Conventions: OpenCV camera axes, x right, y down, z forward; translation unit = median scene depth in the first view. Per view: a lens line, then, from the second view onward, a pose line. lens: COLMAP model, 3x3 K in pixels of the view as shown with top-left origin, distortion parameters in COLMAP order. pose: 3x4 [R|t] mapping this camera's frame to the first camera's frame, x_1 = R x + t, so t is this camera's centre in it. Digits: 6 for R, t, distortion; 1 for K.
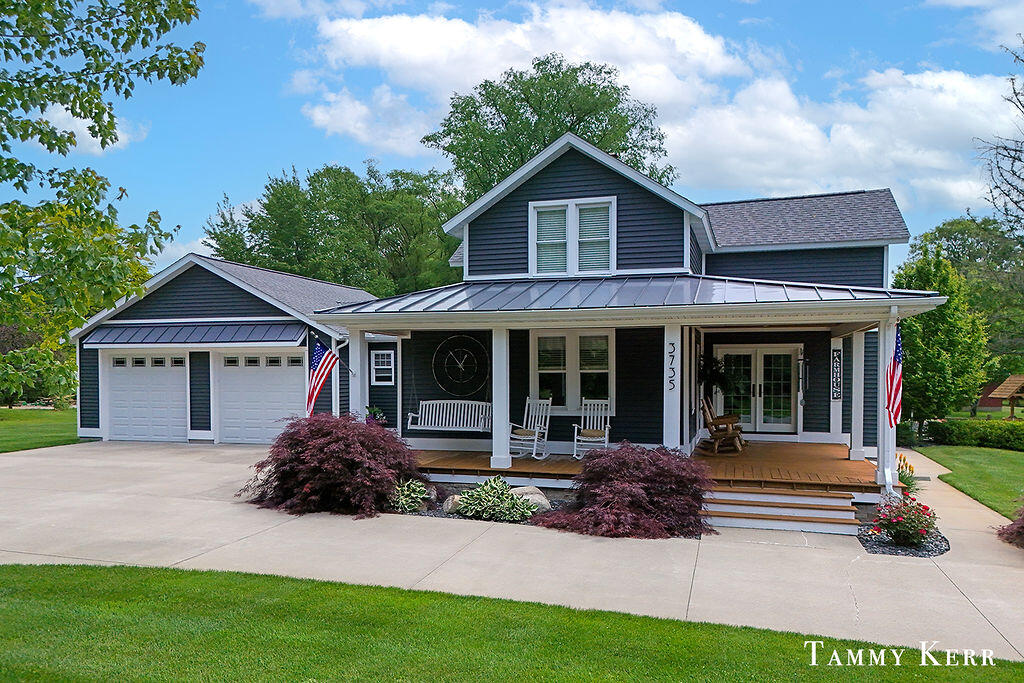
lens RADIAL K [[745.1, 0, 511.0], [0, 745.1, 384.6], [0, 0, 1]] dist [0.038449, -0.000778]
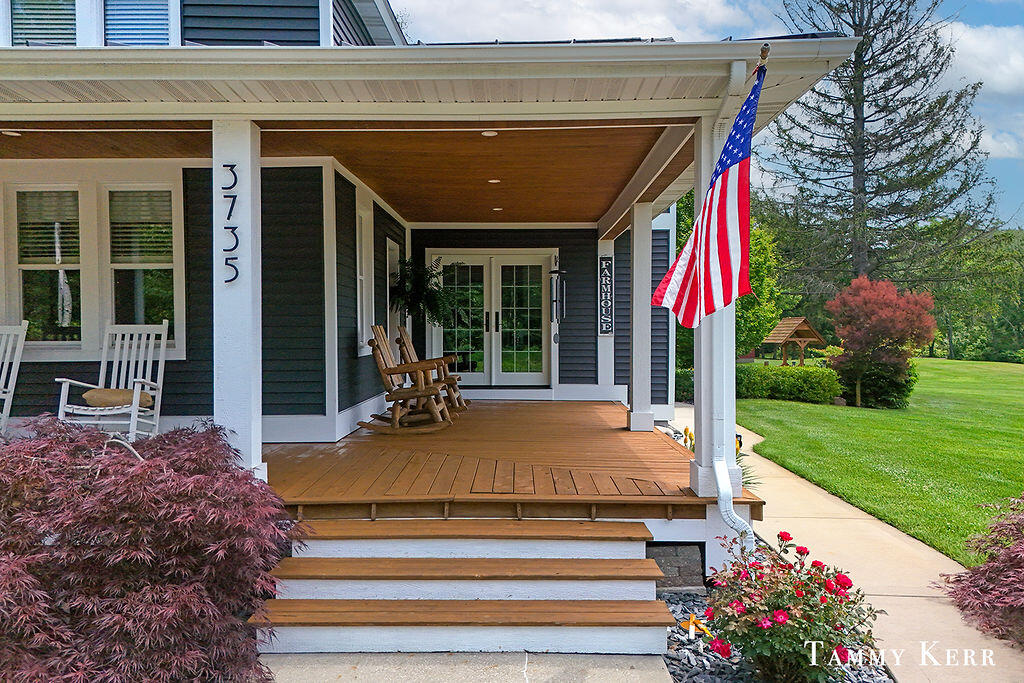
lens RADIAL K [[726.8, 0, 512.0], [0, 726.8, 341.5], [0, 0, 1]] dist [0.076559, -0.000079]
pose [[0.960049, -0.006244, 0.279762, 0.198405], [0.008499, 0.999940, -0.006851, 0.033938], [-0.279703, 0.008955, 0.960045, 0.463571]]
